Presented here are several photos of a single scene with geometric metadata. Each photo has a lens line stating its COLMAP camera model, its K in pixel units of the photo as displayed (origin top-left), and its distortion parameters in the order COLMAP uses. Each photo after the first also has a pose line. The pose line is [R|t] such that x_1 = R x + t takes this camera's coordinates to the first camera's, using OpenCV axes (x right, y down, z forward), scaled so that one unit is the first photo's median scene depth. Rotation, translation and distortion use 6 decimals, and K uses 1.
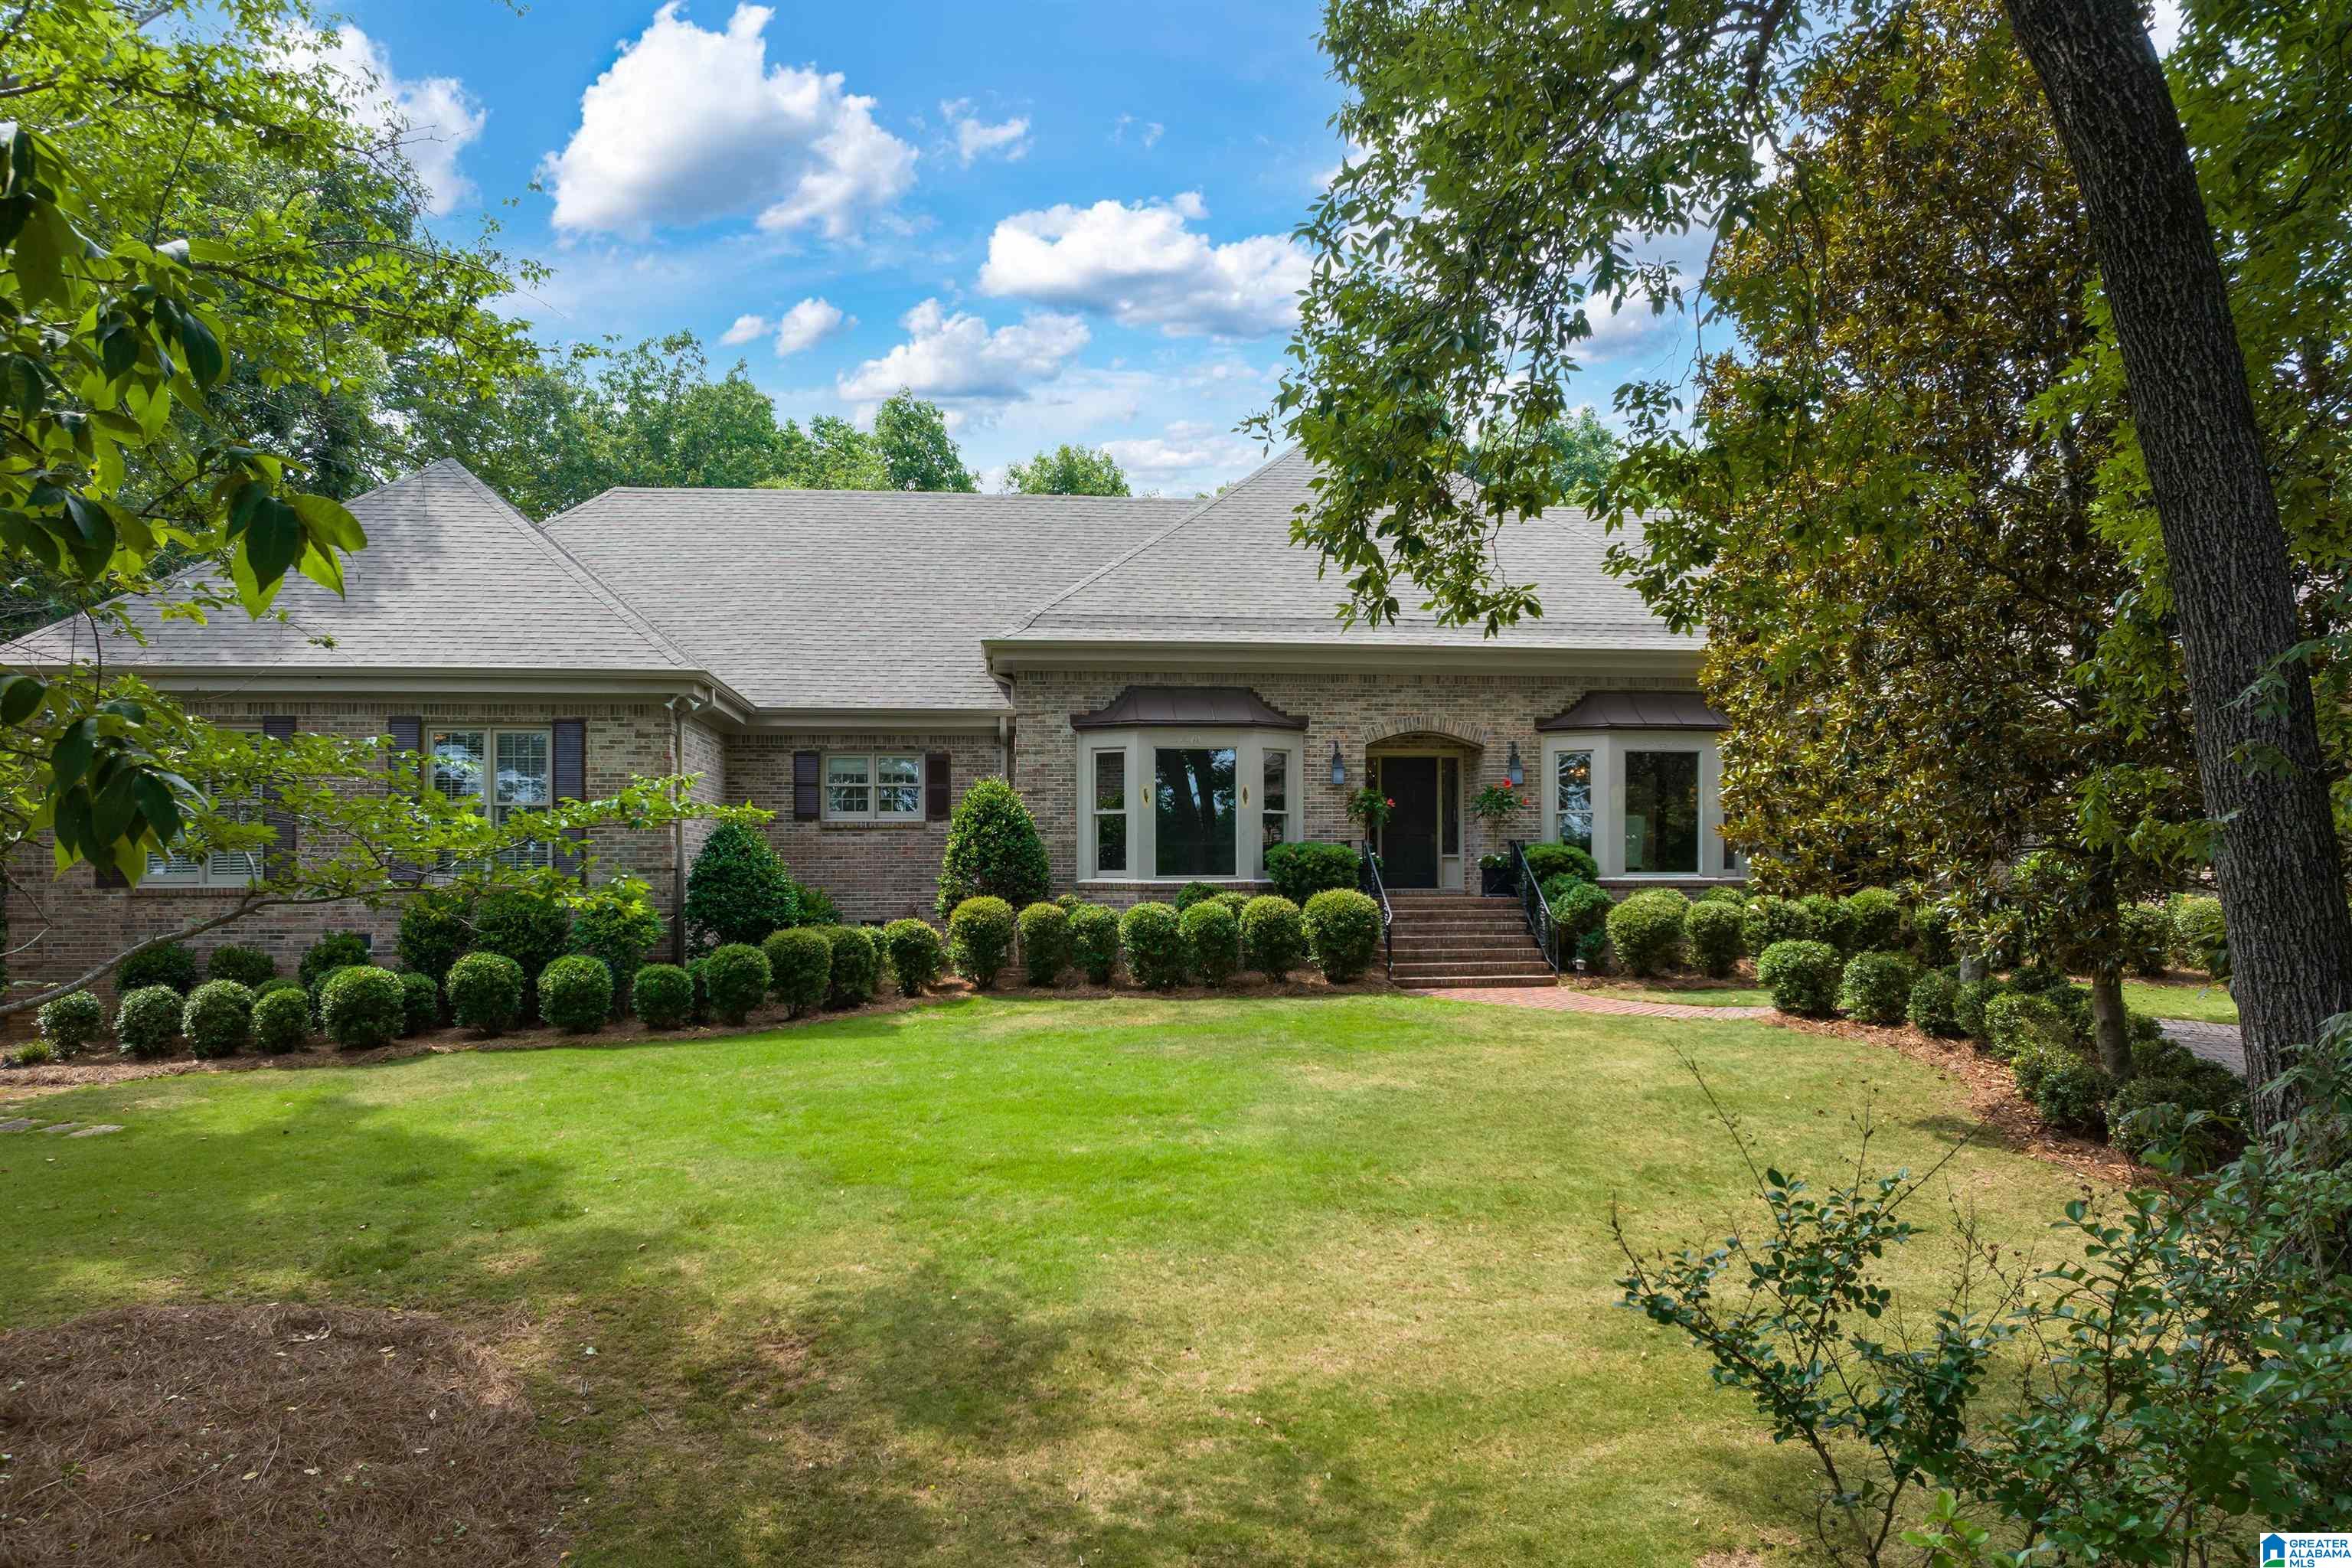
lens RADIAL K [[1478.6, 0, 1204.5], [0, 1478.6, 743.9], [0, 0, 1]] dist [-0.008836, -0.023063]
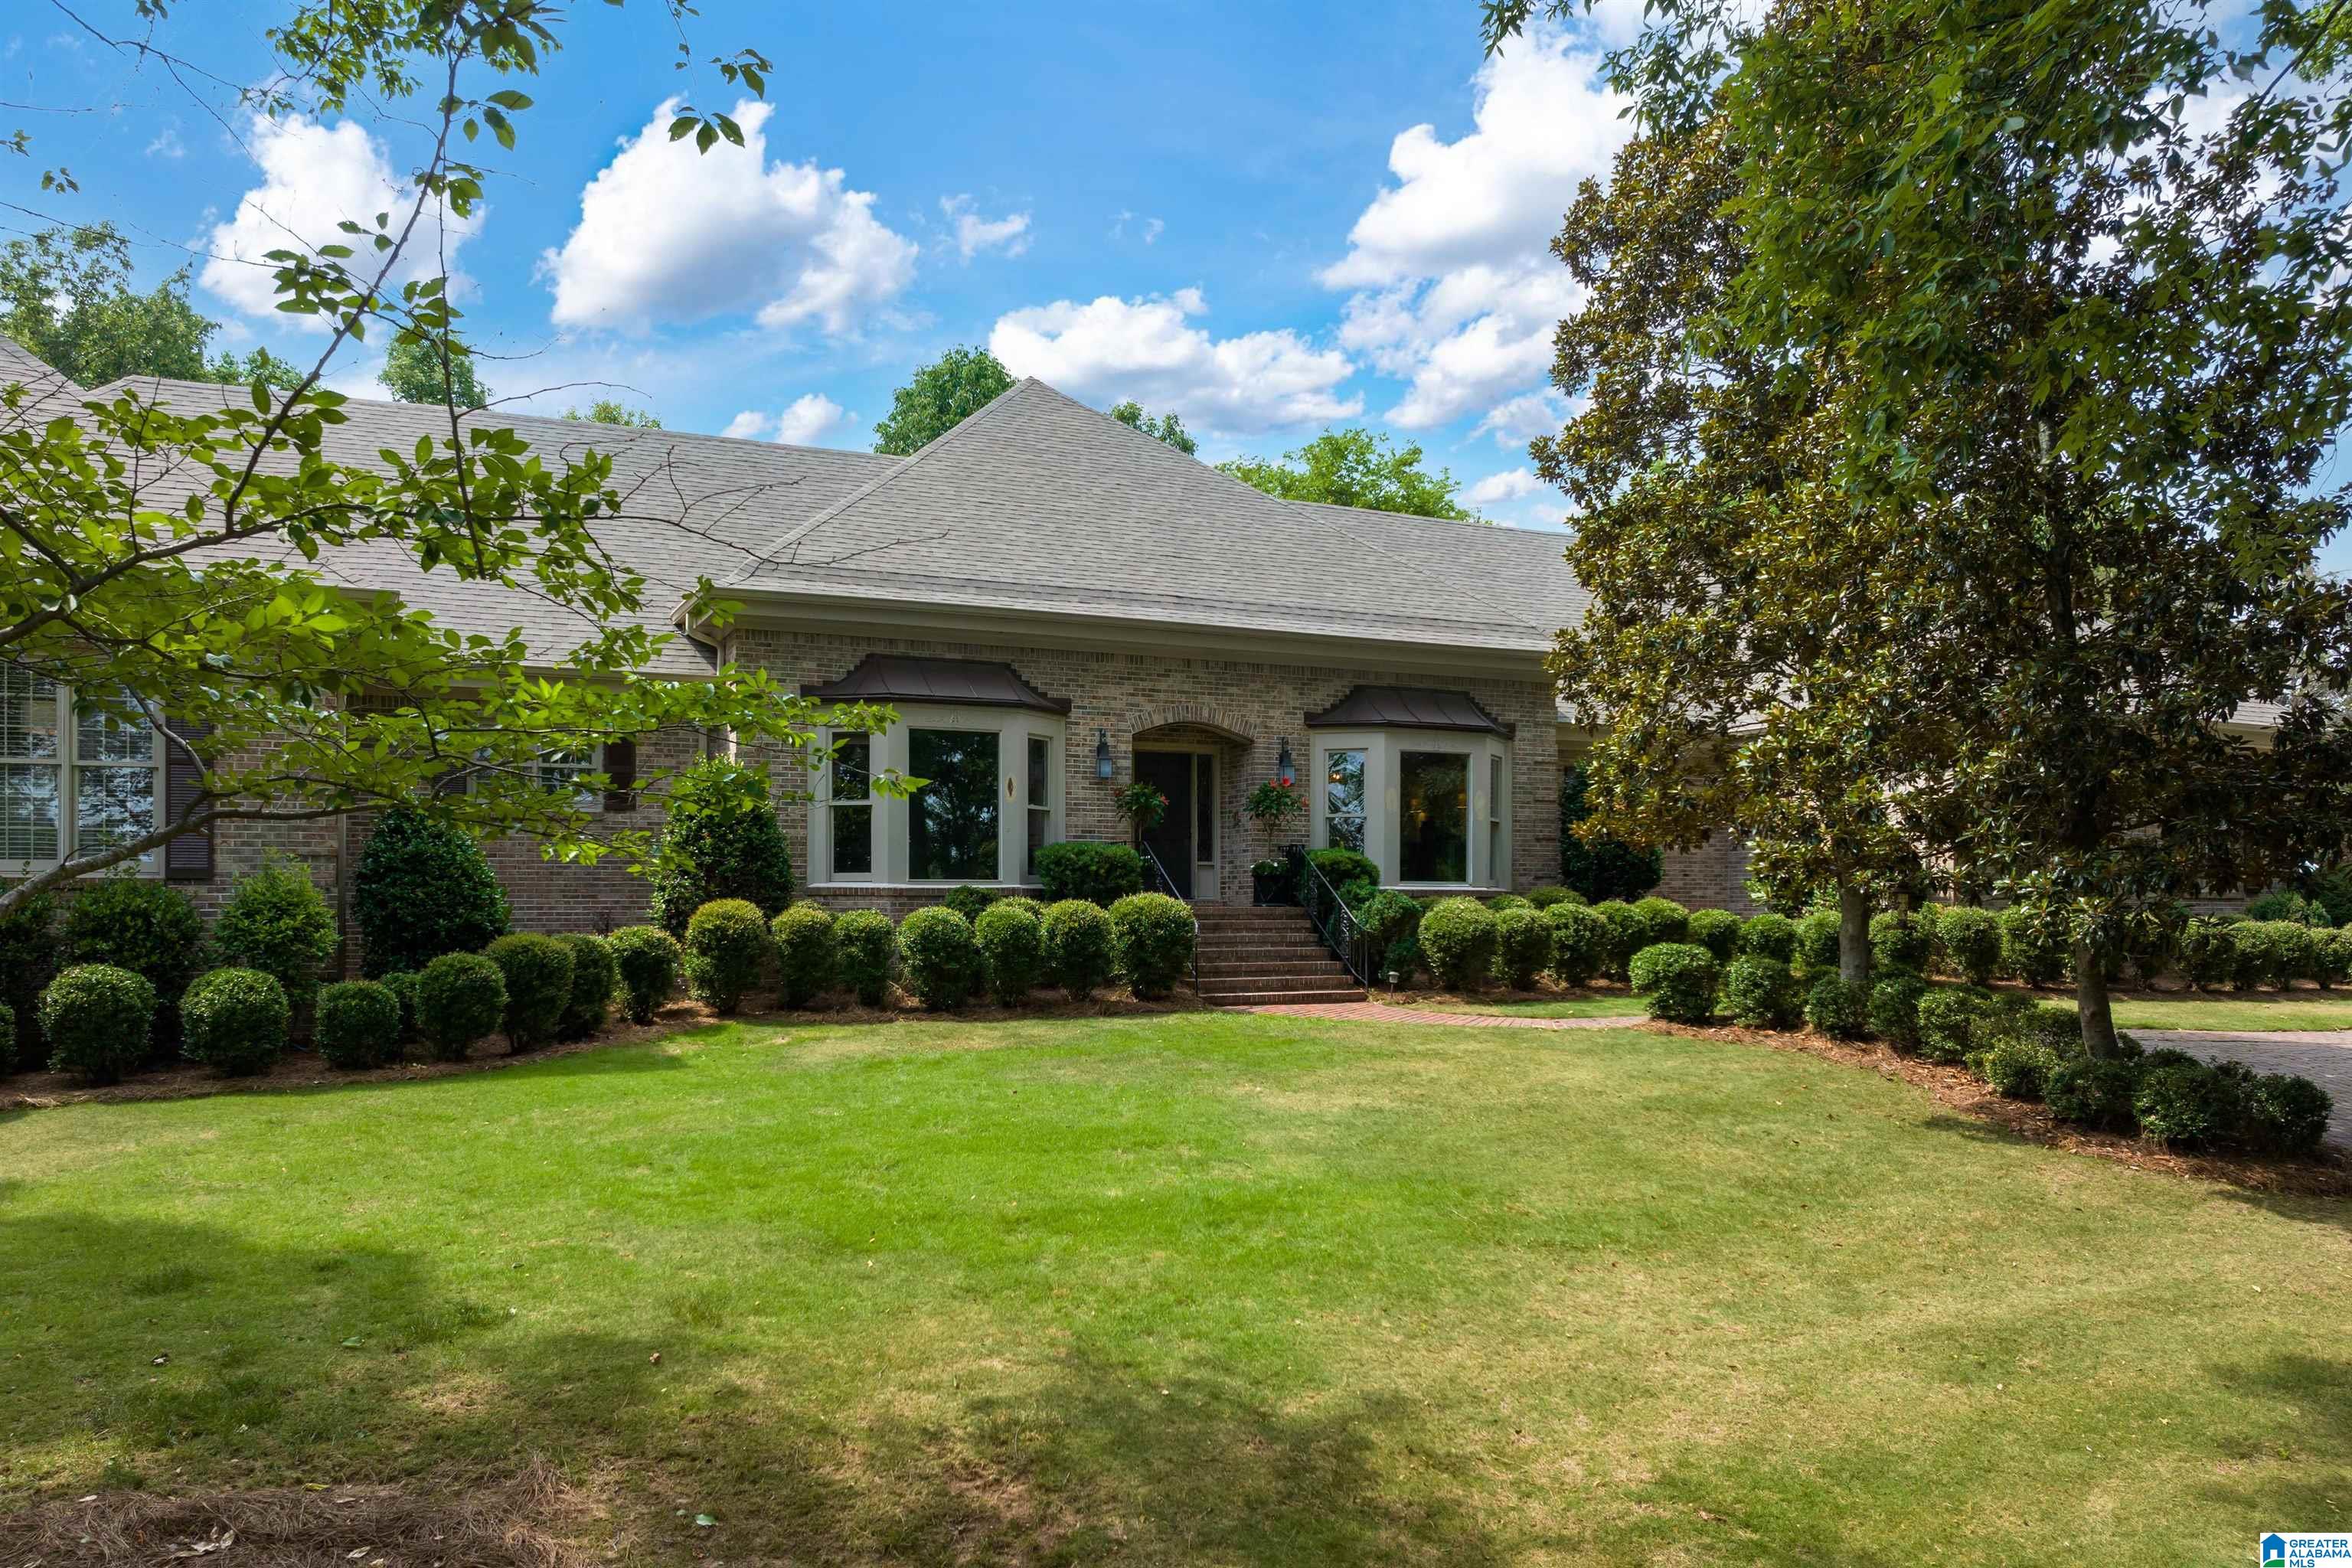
lens RADIAL K [[1588.4, 0, 1167.4], [0, 1588.4, 790.1], [0, 0, 1]] dist [-0.019575, -0.005839]
pose [[0.960373, 0.022019, 0.277847, -0.191513], [-0.025732, 0.999622, 0.009726, 0.034671], [-0.277528, -0.016490, 0.960576, 0.124316]]
